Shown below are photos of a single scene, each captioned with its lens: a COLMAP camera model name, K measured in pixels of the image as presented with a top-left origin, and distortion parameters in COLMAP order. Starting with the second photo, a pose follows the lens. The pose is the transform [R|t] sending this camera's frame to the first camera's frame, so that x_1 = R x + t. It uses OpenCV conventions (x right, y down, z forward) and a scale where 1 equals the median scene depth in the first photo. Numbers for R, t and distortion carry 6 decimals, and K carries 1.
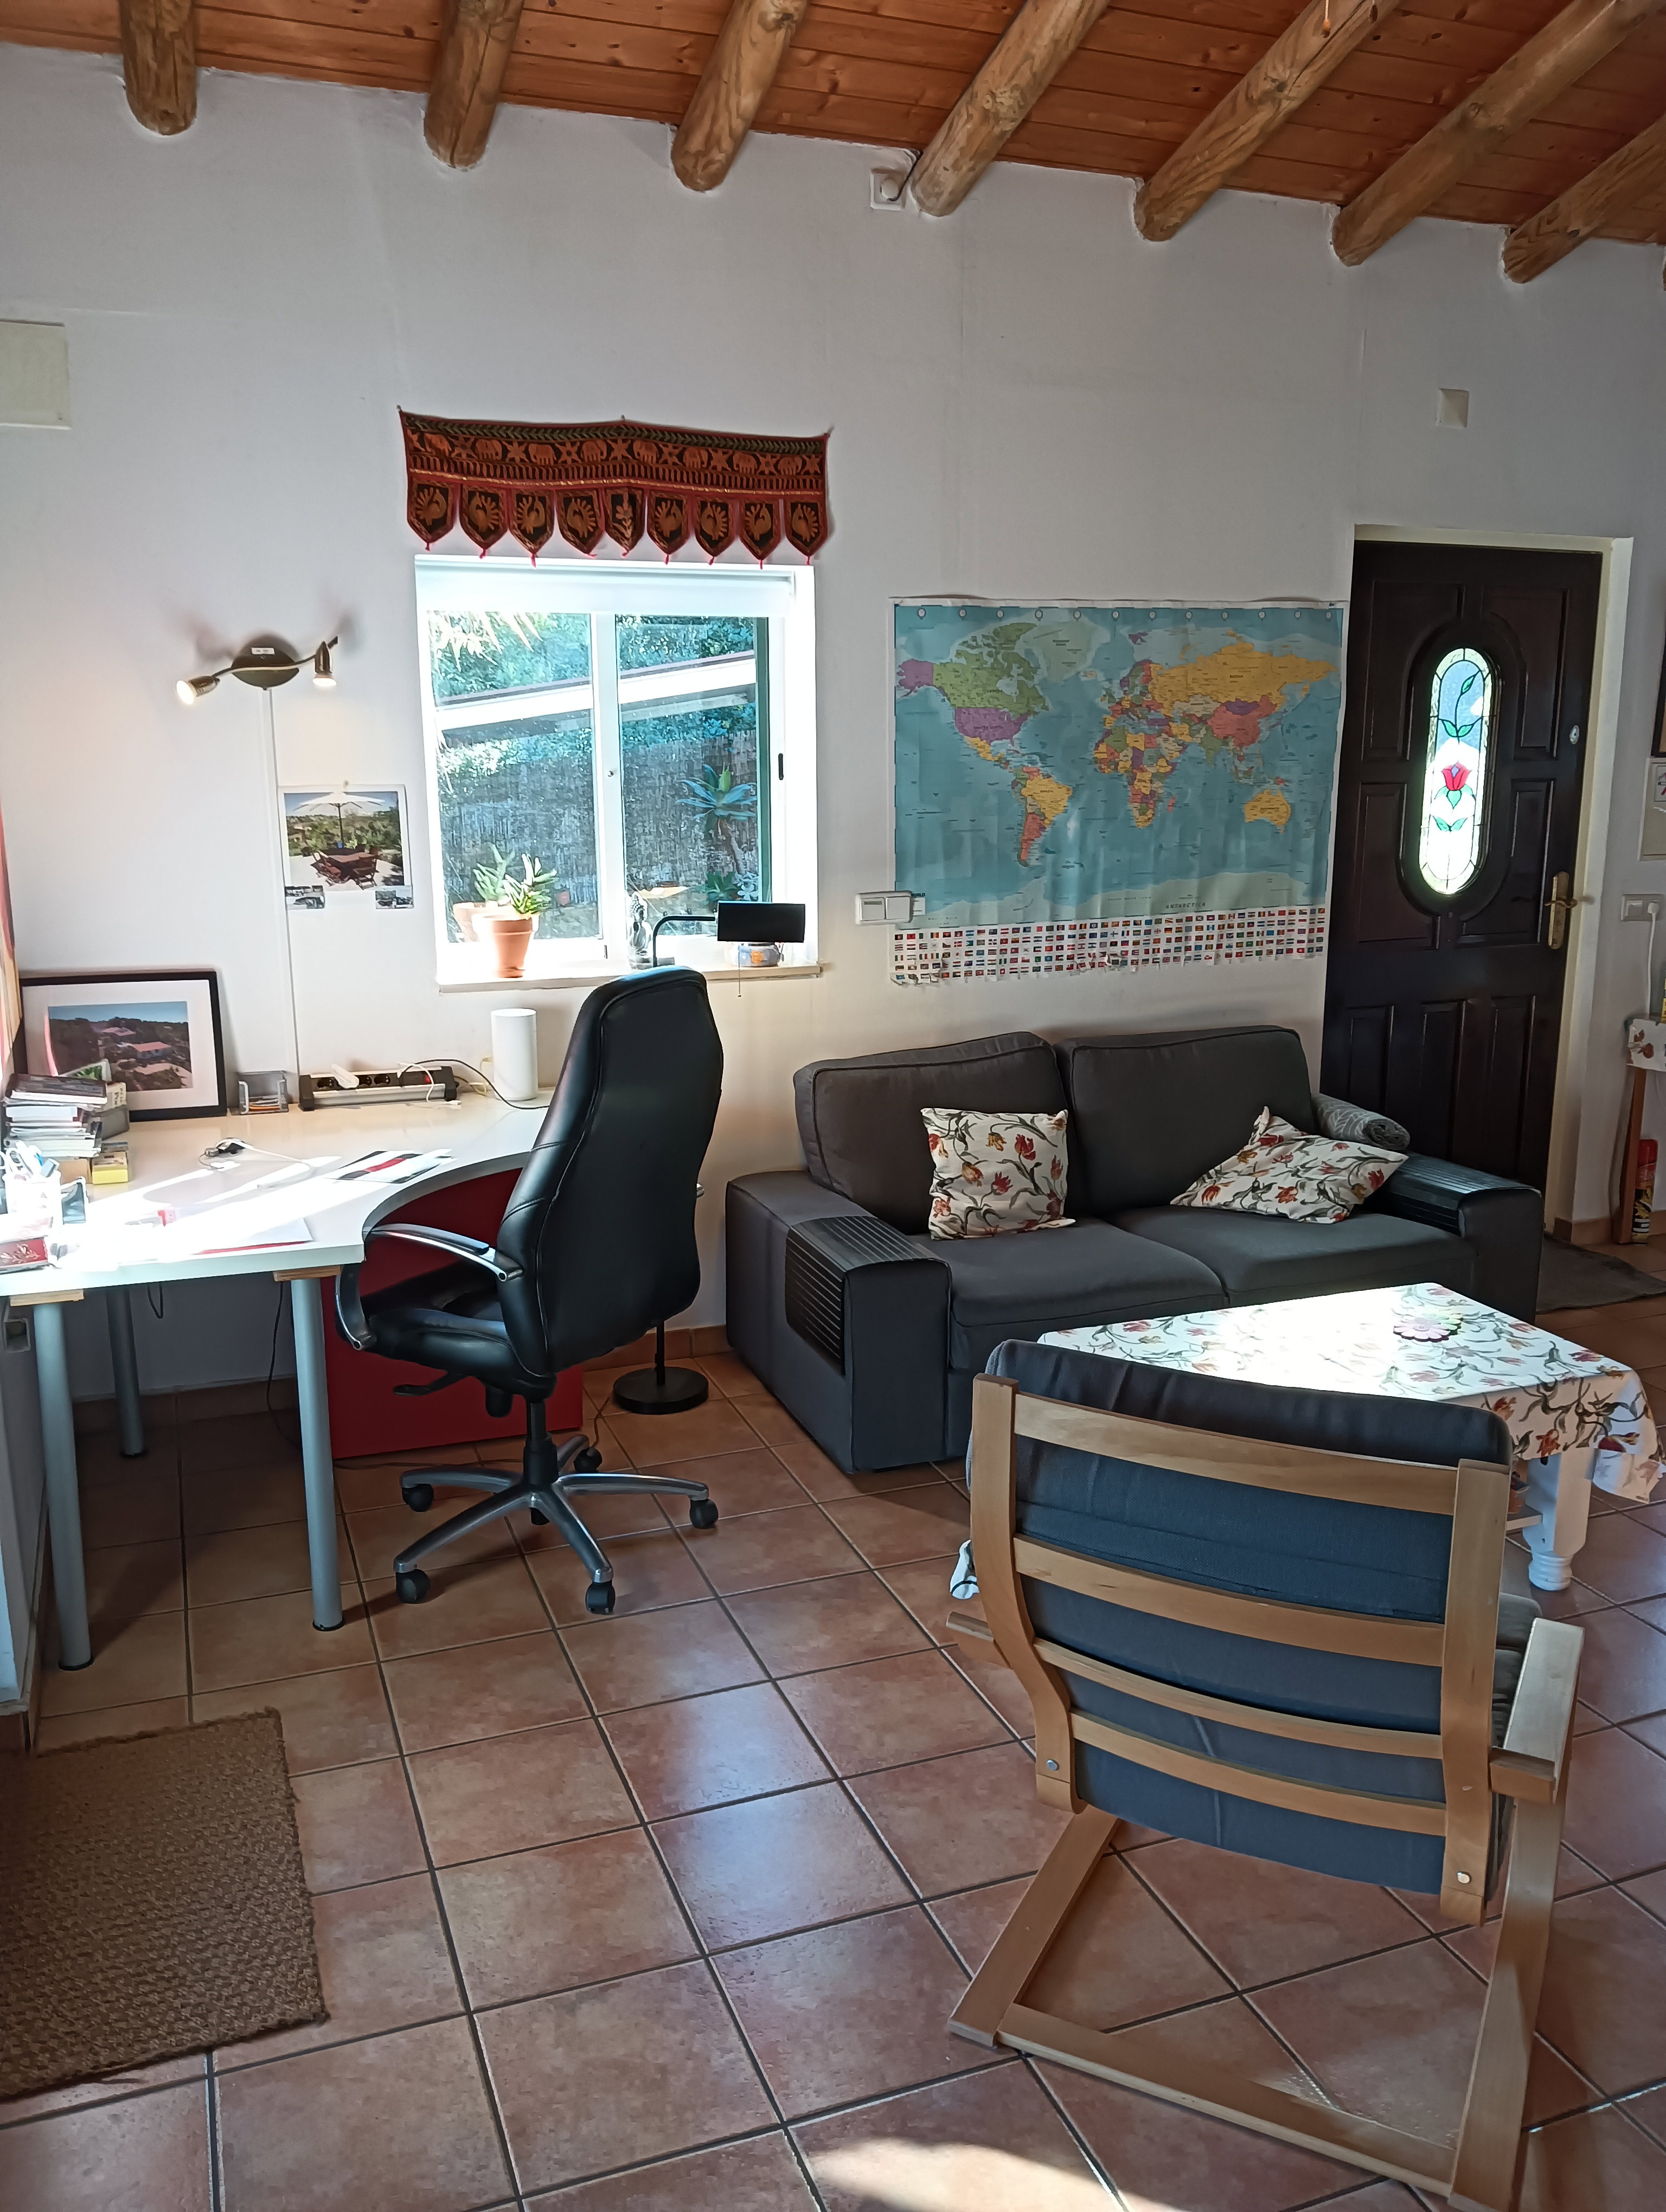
lens RADIAL K [[1735.5, 0, 819.8], [0, 1735.5, 1118.4], [0, 0, 1]] dist [0.095287, -0.170588]
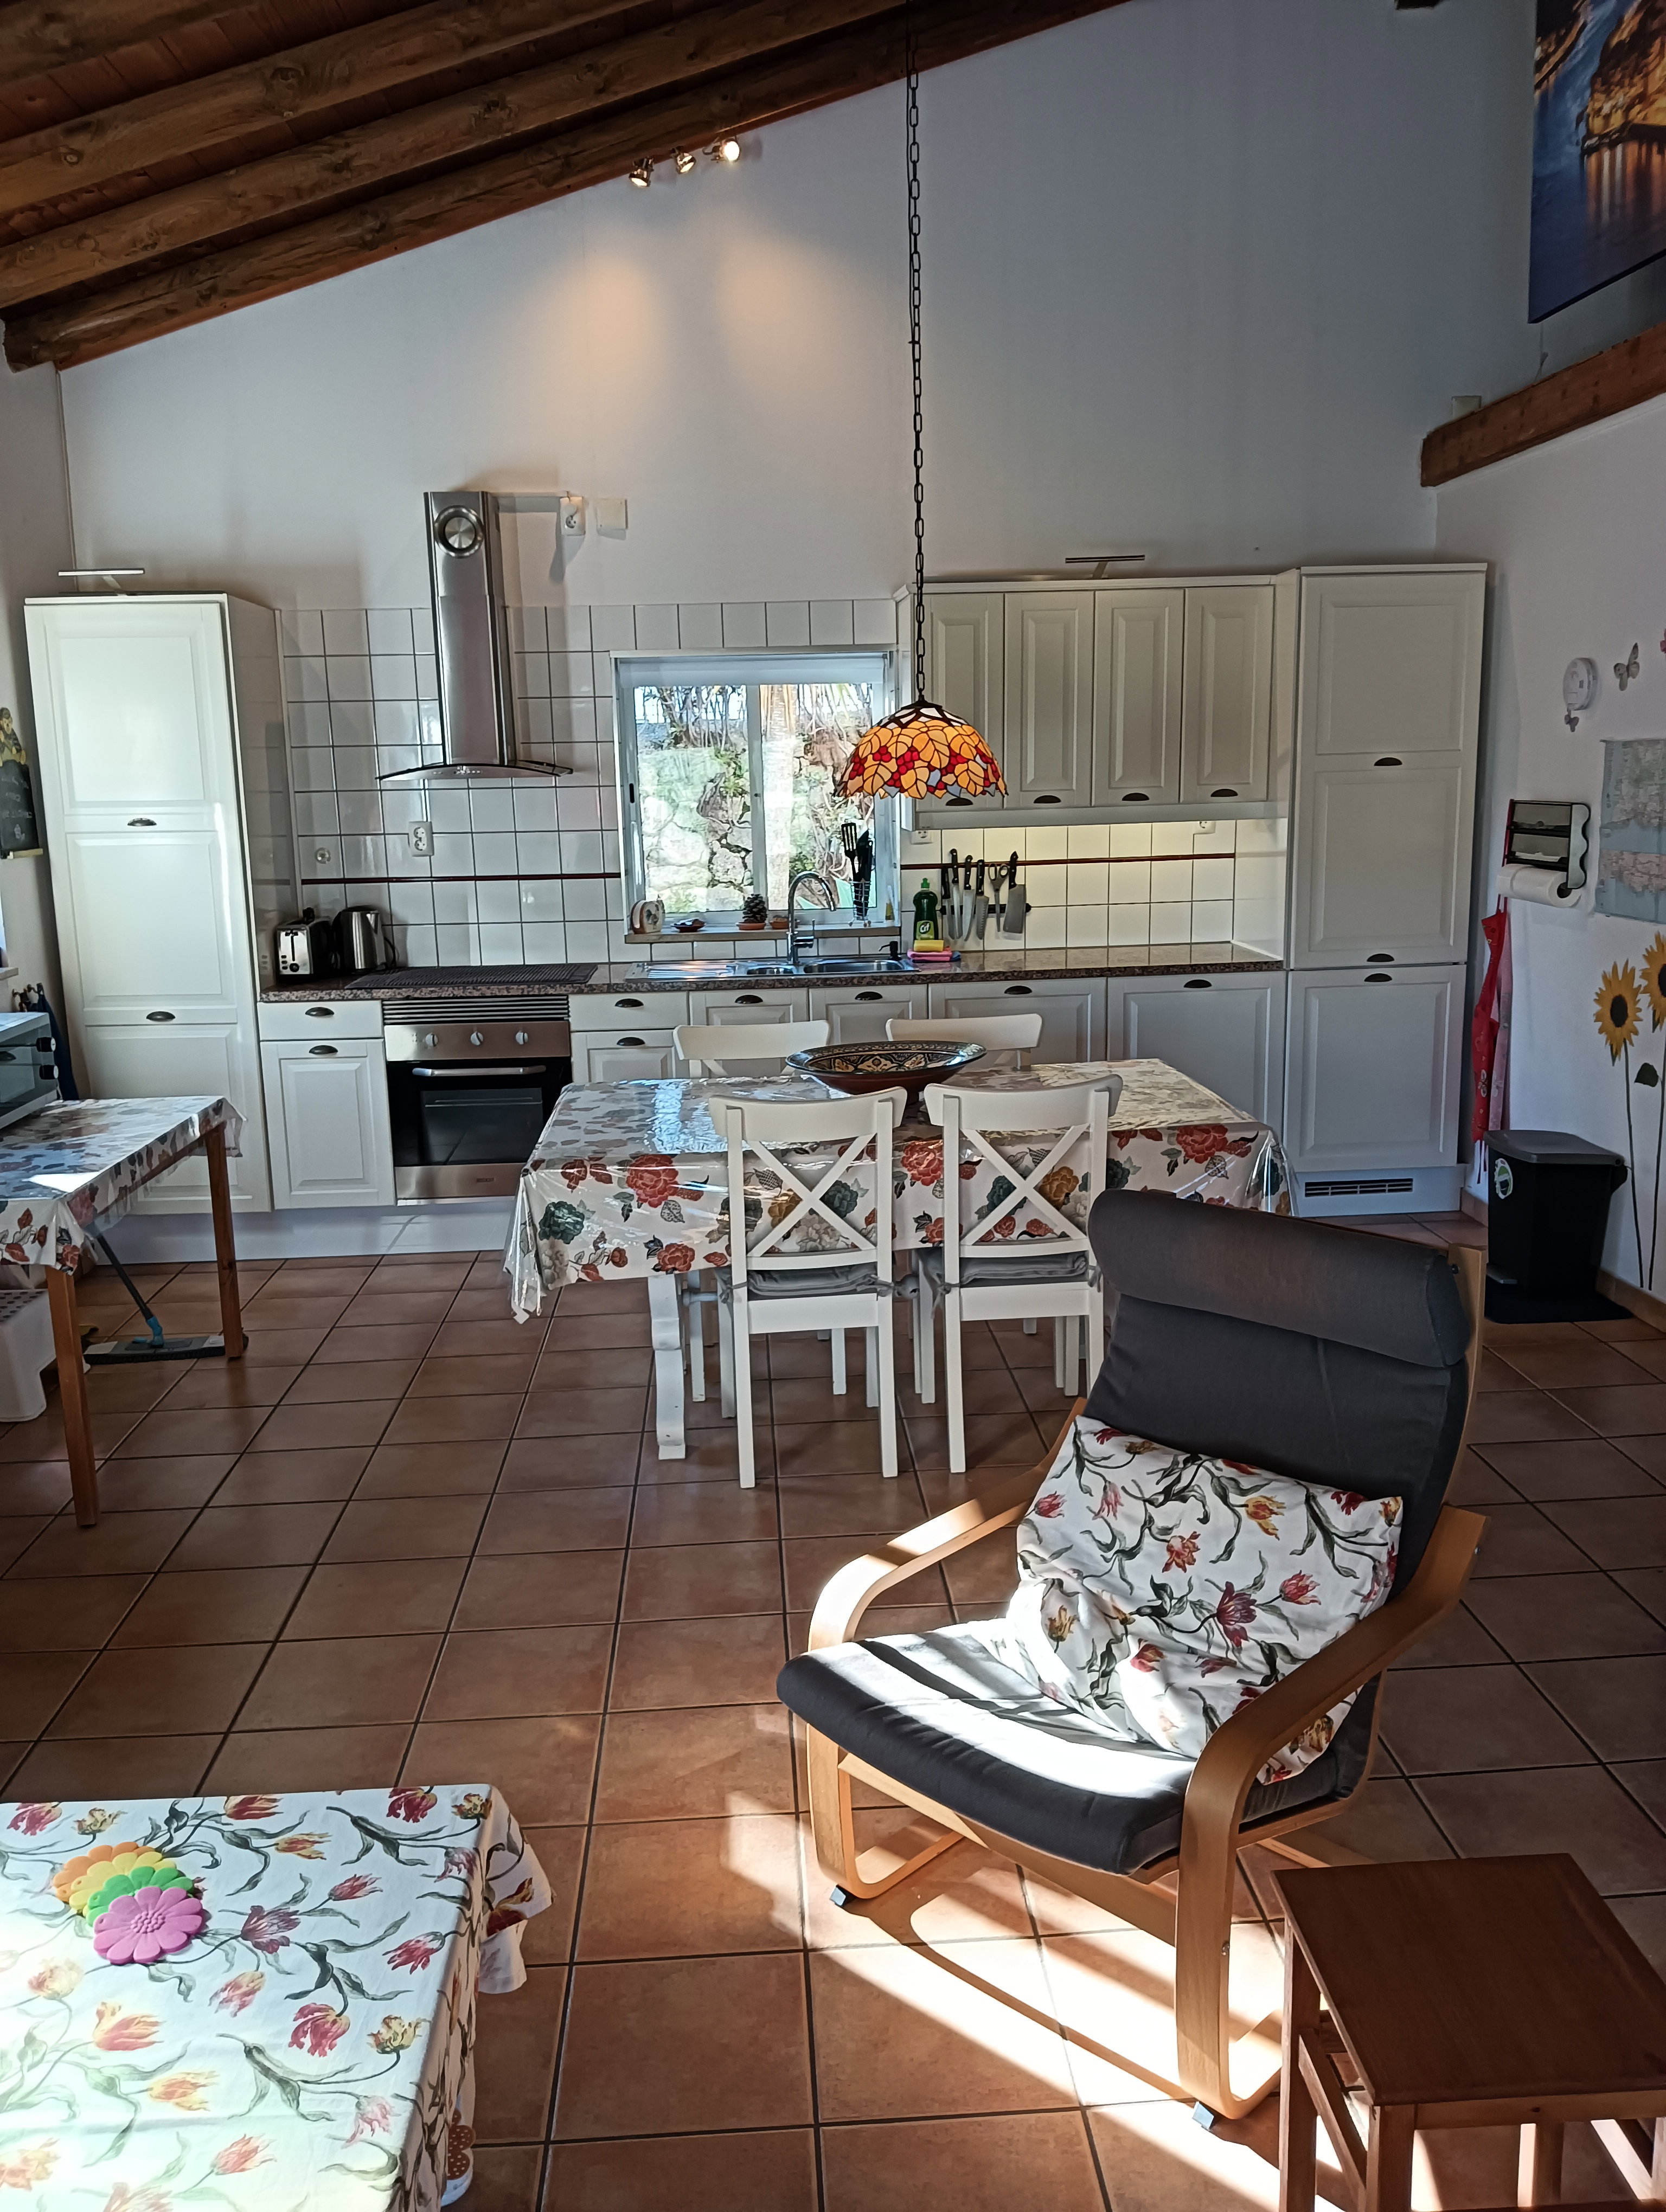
lens RADIAL K [[1735.5, 0, 819.8], [0, 1735.5, 1118.4], [0, 0, 1]] dist [0.095287, -0.170588]
pose [[0.309507, -0.193810, 0.930937, -0.020476], [0.229771, 0.965241, 0.124560, -0.117662], [-0.922719, 0.175351, 0.343281, 0.592230]]
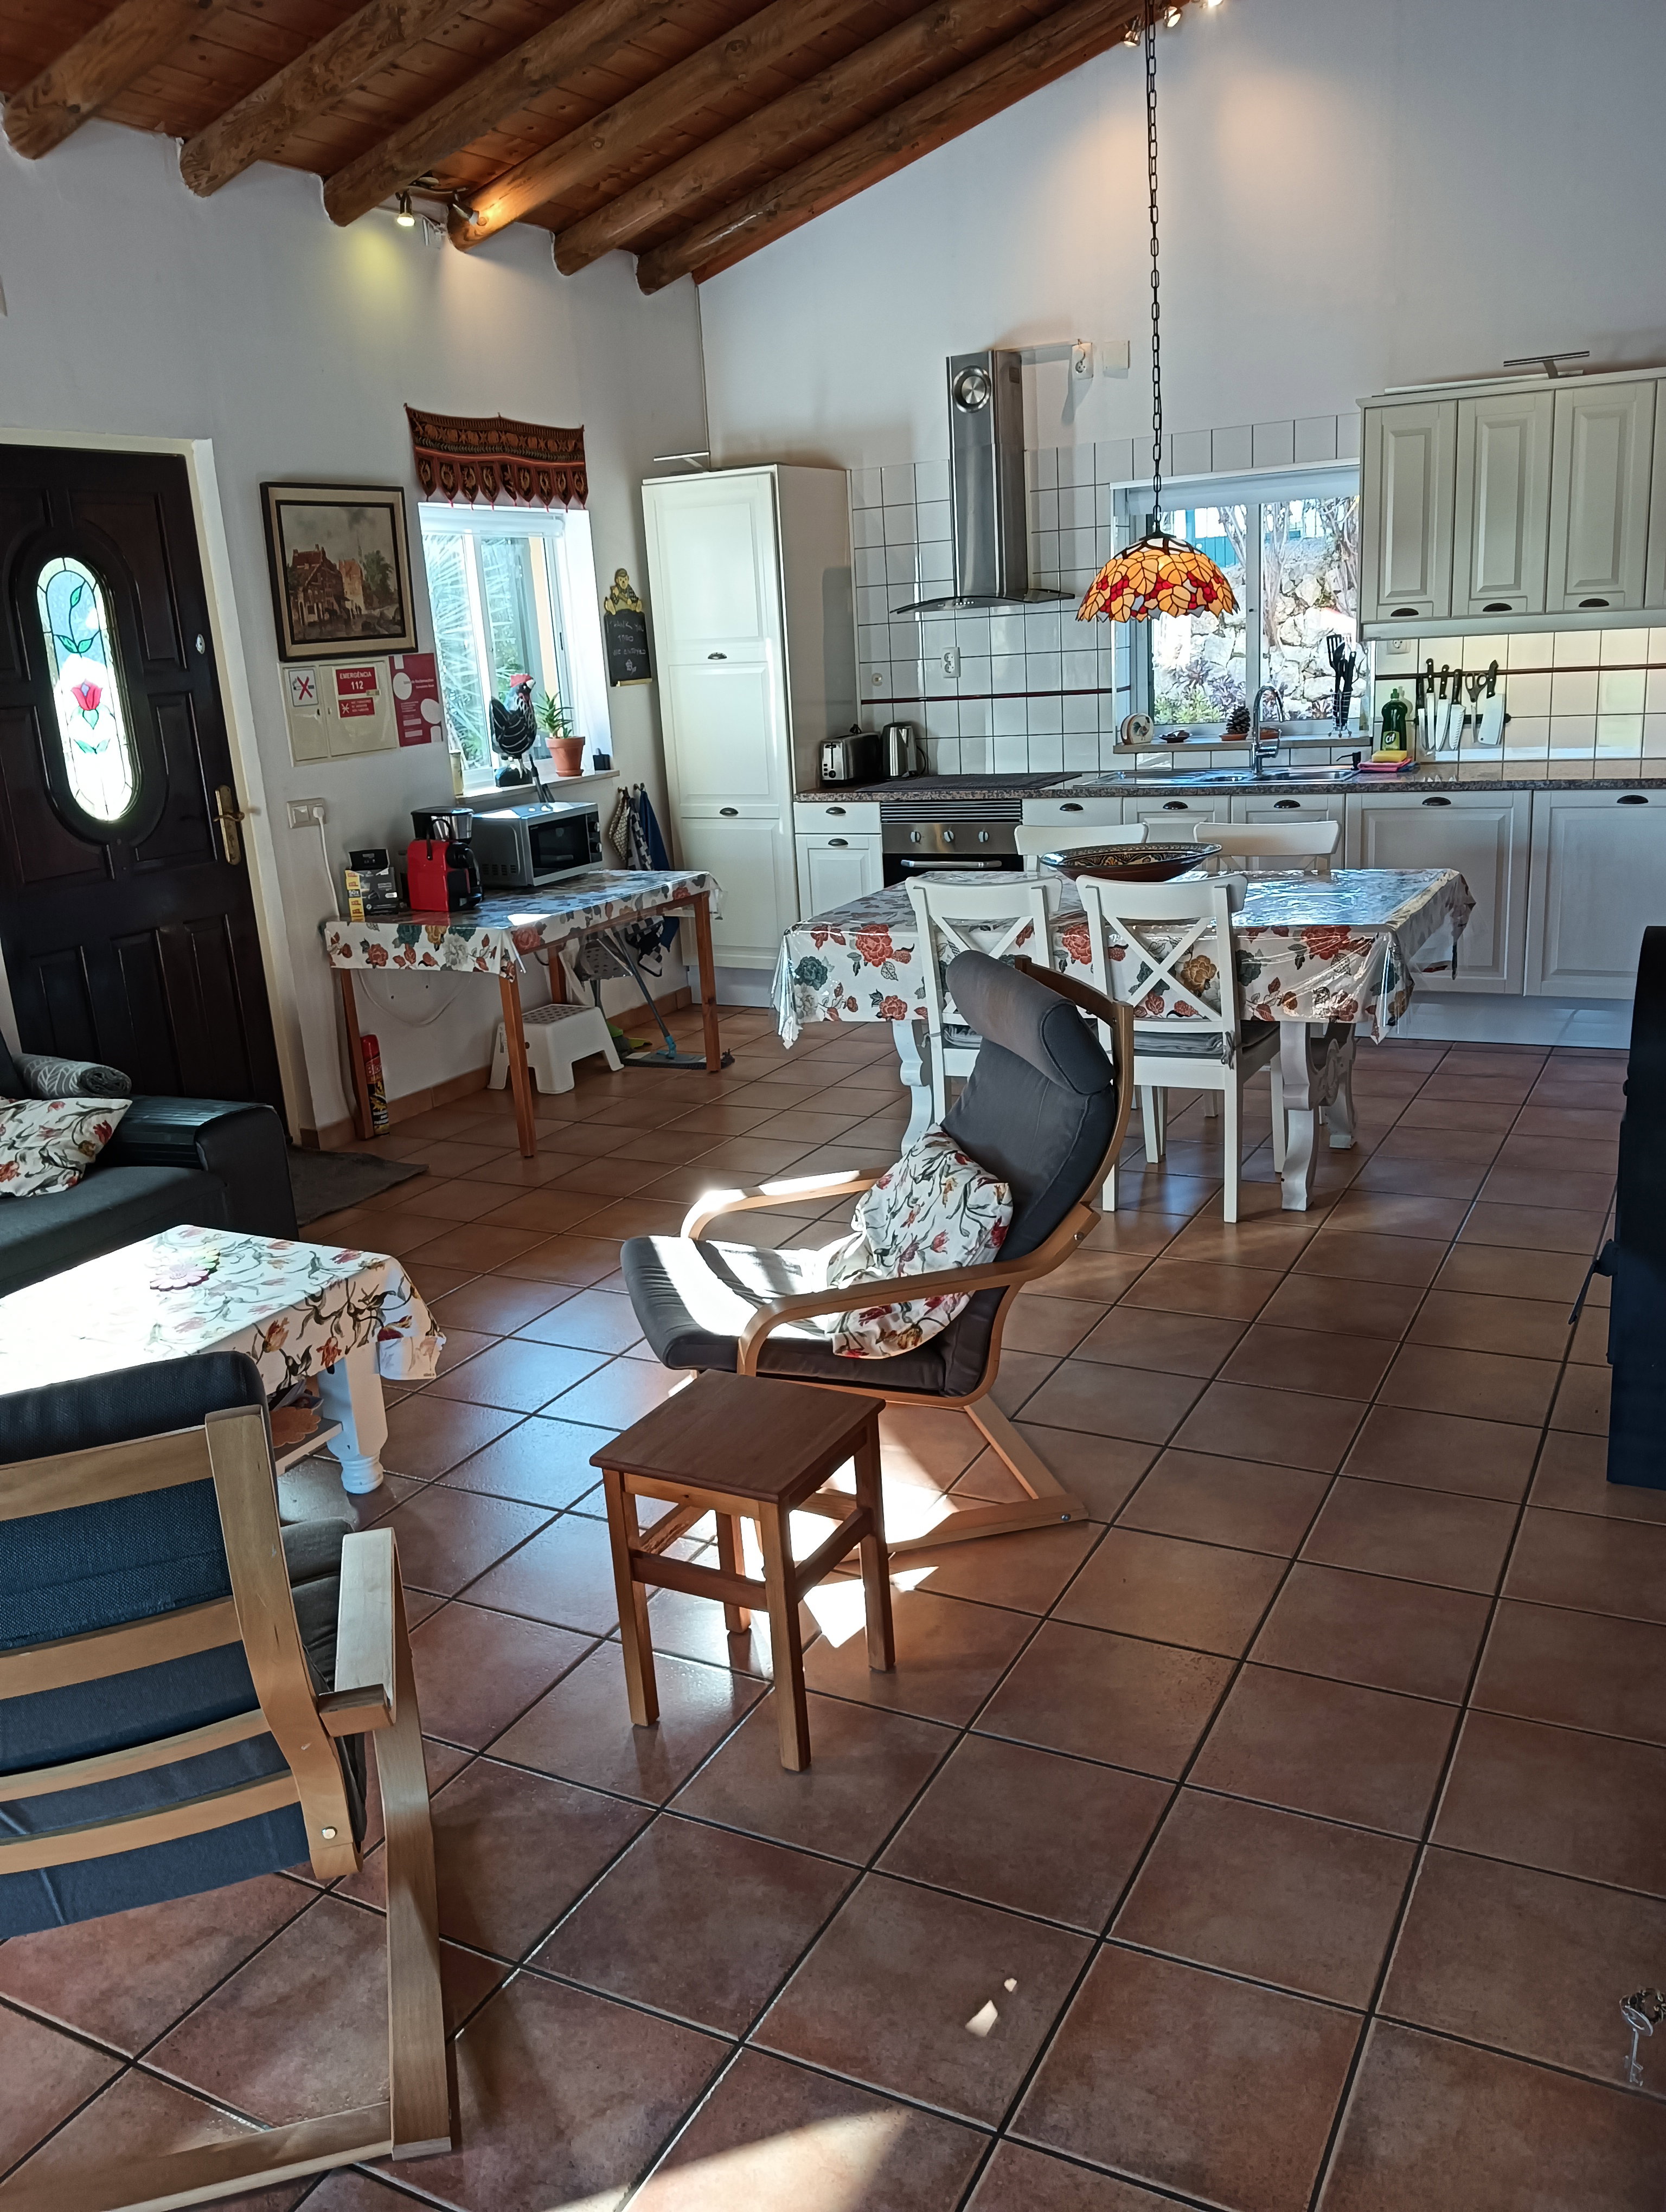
lens RADIAL K [[1741.0, 0, 808.1], [0, 1741.0, 1107.7], [0, 0, 1]] dist [0.143475, -0.296513]
pose [[0.758619, -0.218340, 0.613861, 0.037962], [0.201649, 0.974598, 0.097447, 0.008058], [-0.619544, 0.049859, 0.783377, 0.047913]]
